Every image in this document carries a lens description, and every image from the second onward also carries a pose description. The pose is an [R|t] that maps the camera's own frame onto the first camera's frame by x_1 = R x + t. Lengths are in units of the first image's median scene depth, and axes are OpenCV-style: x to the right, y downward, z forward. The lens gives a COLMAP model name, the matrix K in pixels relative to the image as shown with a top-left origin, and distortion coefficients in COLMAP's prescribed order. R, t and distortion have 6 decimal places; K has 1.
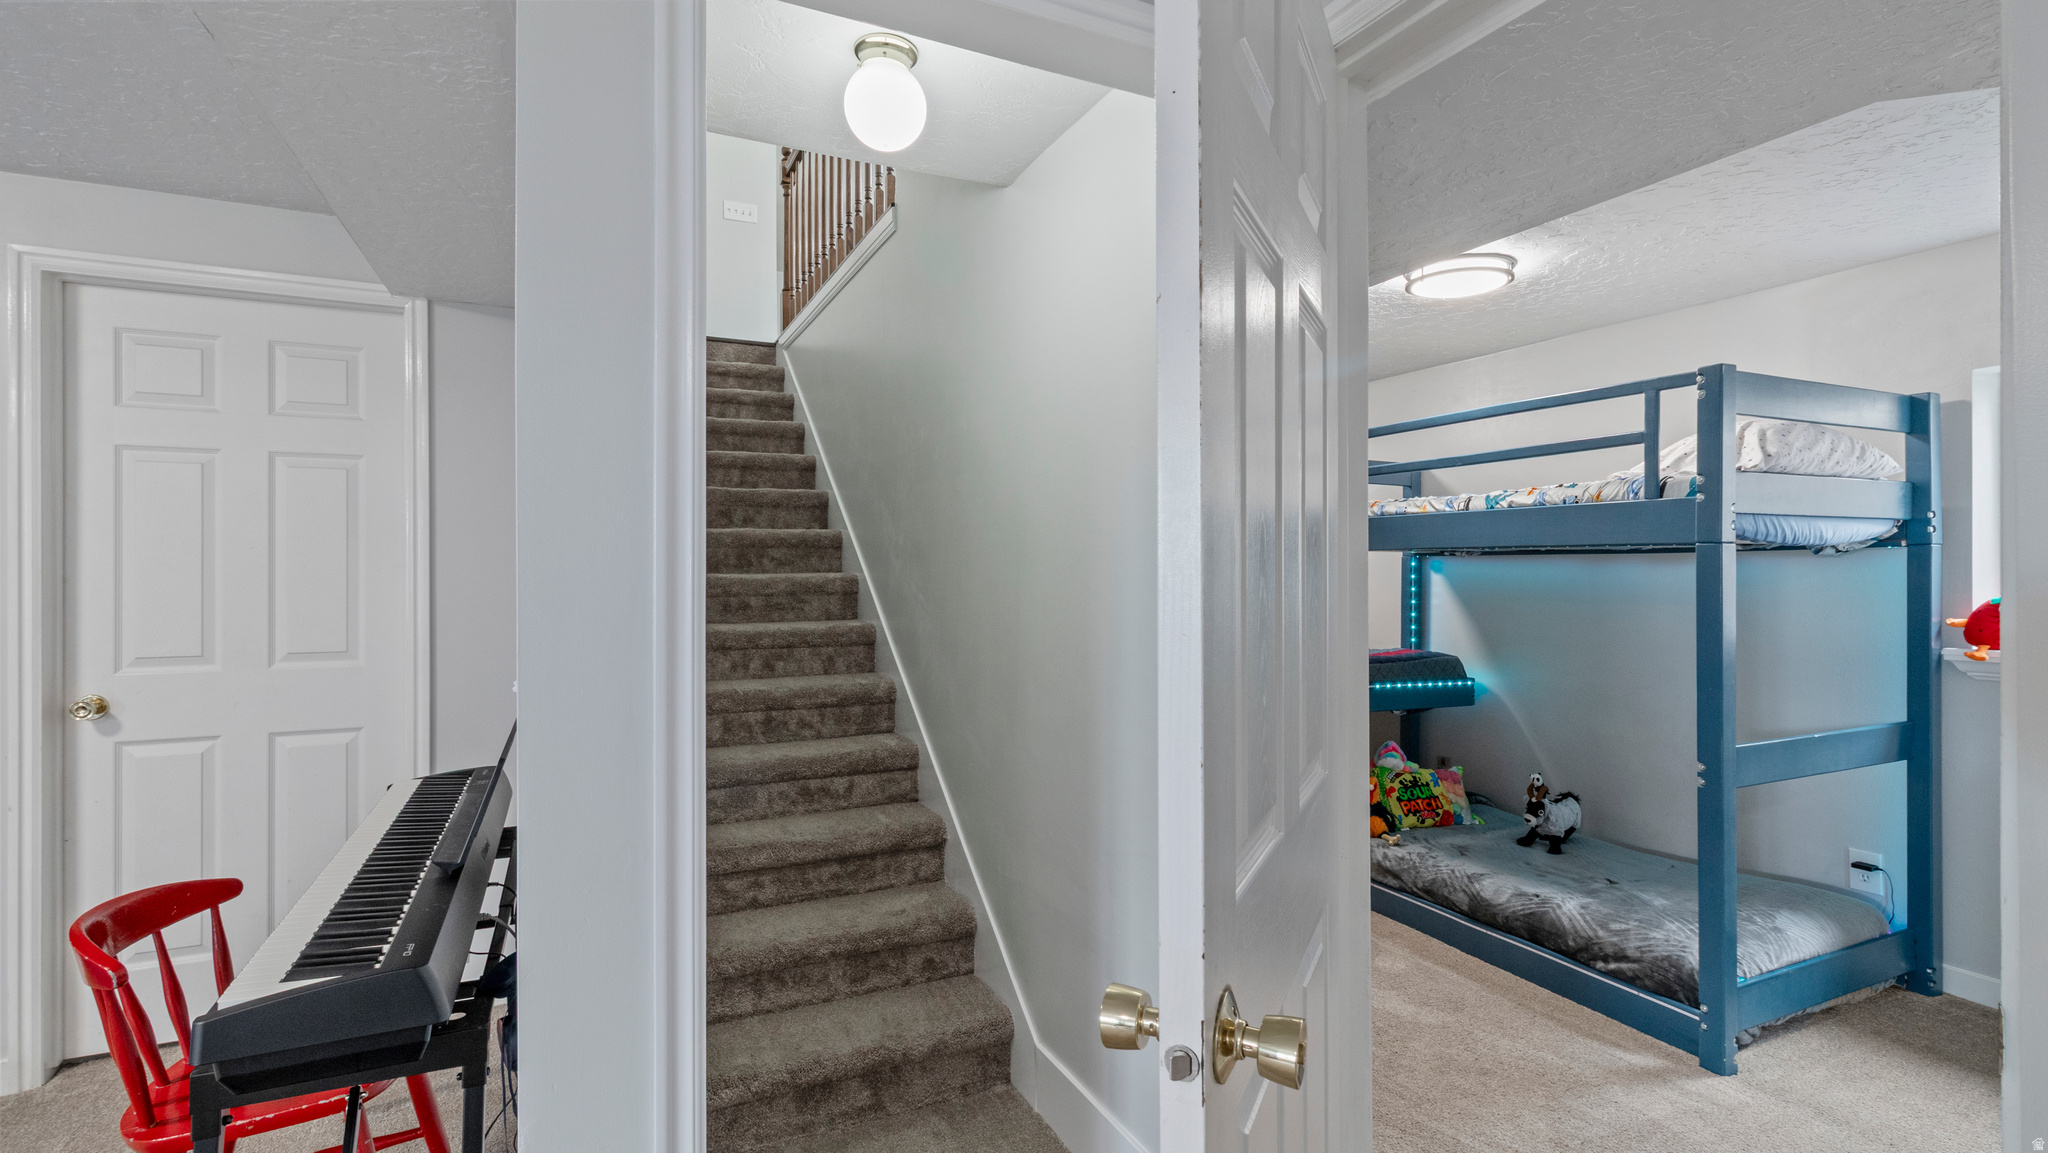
lens RADIAL K [[959.8, 0, 1038.8], [0, 959.8, 574.8], [0, 0, 1]] dist [0.001398, -0.000205]
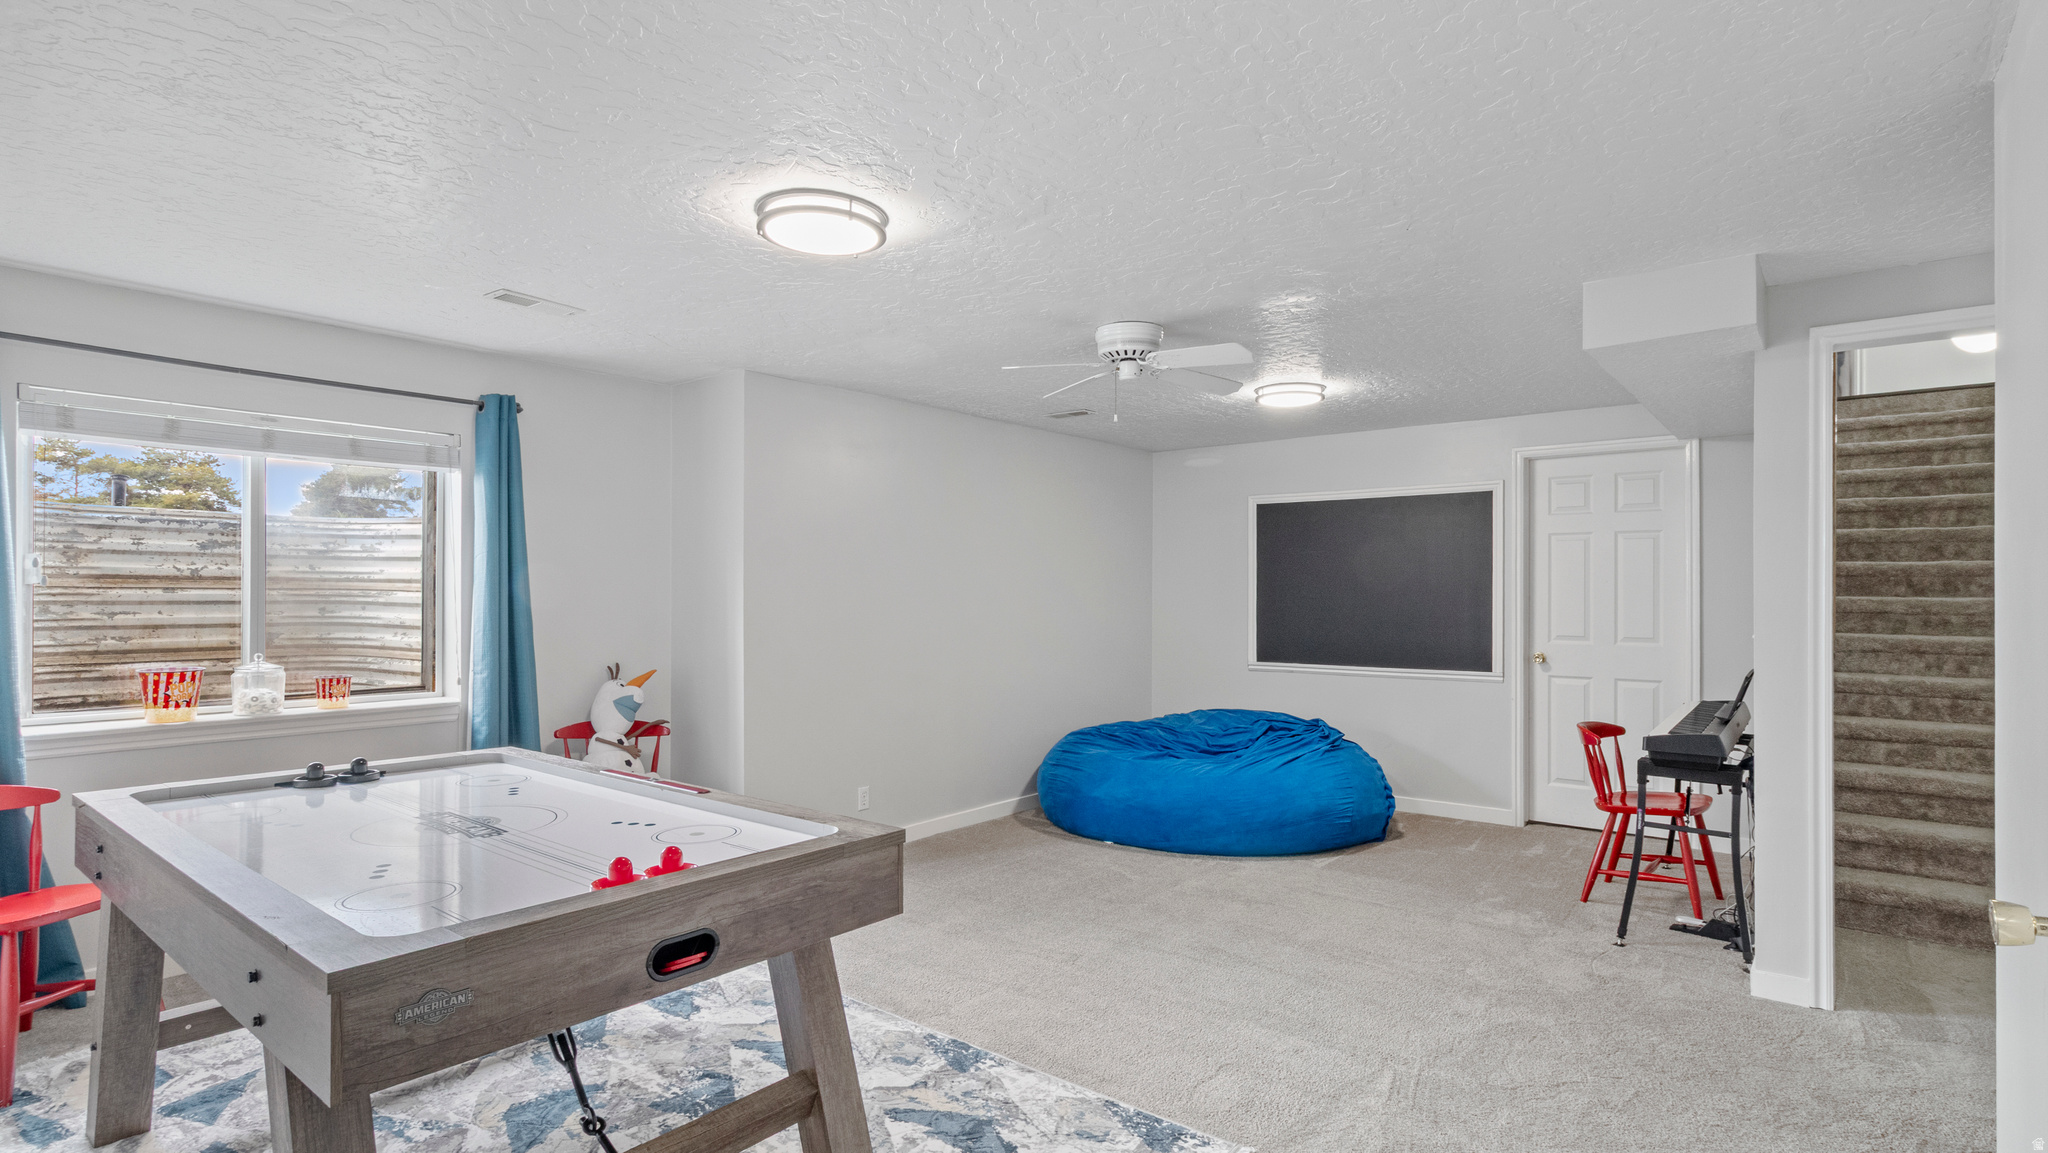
lens RADIAL K [[1019.0, 0, 1039.2], [0, 1019.0, 582.7], [0, 0, 1]] dist [-0.000039, 0.000096]
pose [[0.444650, -0.009695, -0.895652, 0.496816], [-0.008666, 0.999848, -0.015125, 0.013706], [0.895662, 0.014488, 0.444498, -0.911009]]
